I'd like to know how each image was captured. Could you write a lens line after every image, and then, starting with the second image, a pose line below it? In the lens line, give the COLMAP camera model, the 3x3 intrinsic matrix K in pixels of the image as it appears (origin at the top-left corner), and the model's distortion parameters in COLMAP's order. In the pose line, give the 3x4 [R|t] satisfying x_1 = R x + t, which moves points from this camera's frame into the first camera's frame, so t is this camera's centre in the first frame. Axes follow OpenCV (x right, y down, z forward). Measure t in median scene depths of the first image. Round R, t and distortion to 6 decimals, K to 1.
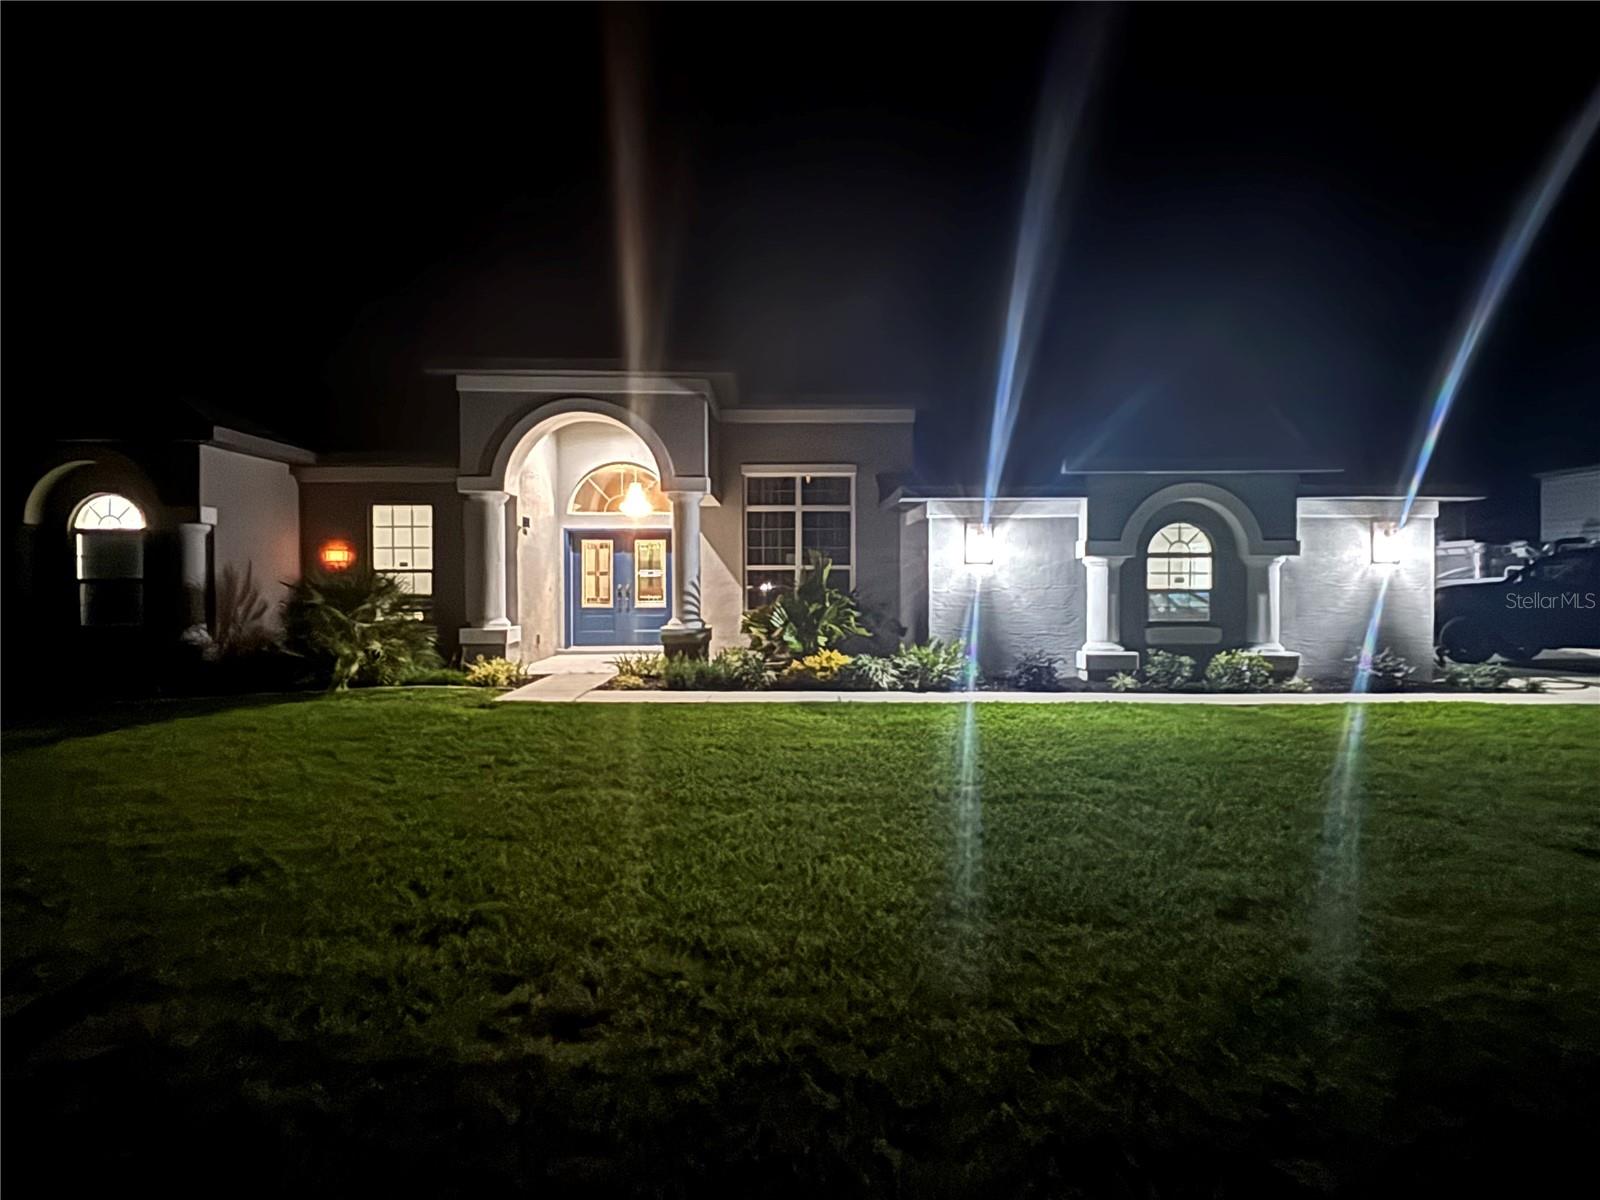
lens RADIAL K [[989.8, 0, 800.0], [0, 989.8, 600.0], [0, 0, 1]] dist [-0.004032, -0.001585]
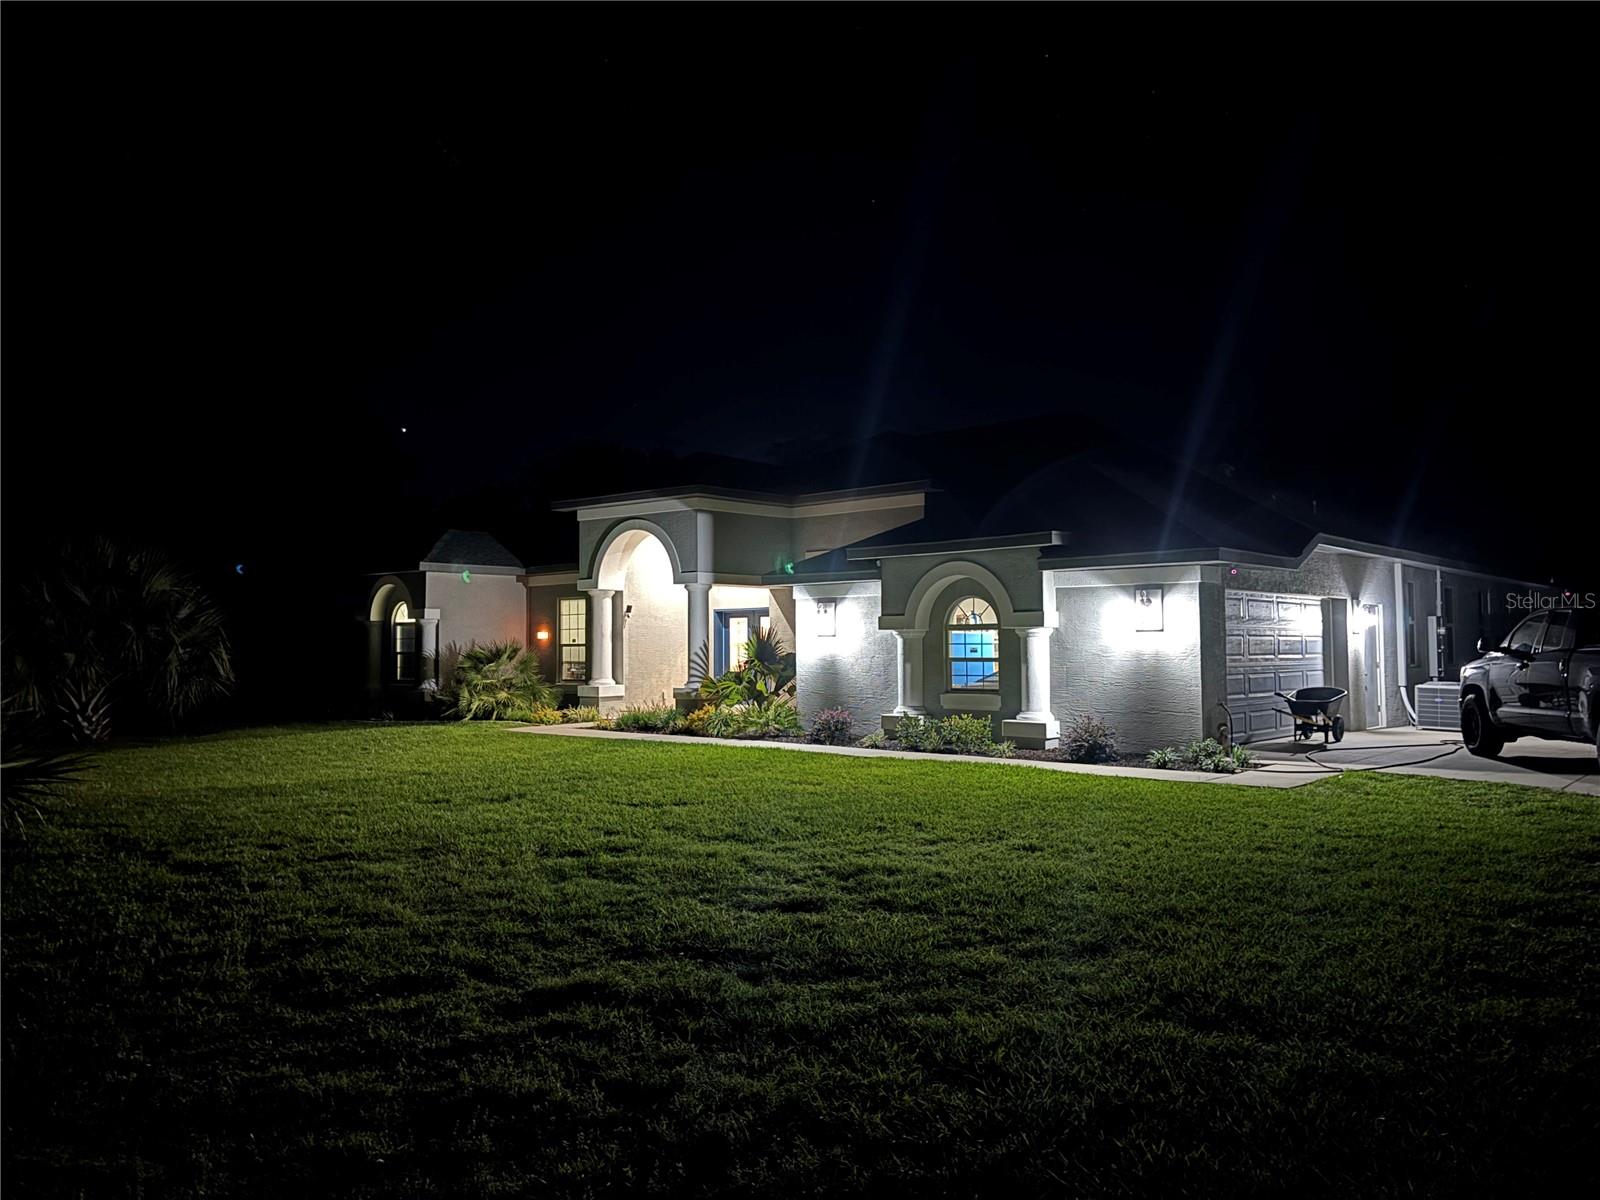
lens RADIAL K [[1198.5, 0, 800.0], [0, 1198.5, 600.0], [0, 0, 1]] dist [0.002470, 0.000261]
pose [[0.748714, -0.031199, -0.662158, 1.102214], [-0.006796, 0.998478, -0.054729, -0.002118], [0.662858, 0.045476, 0.747363, -0.094725]]
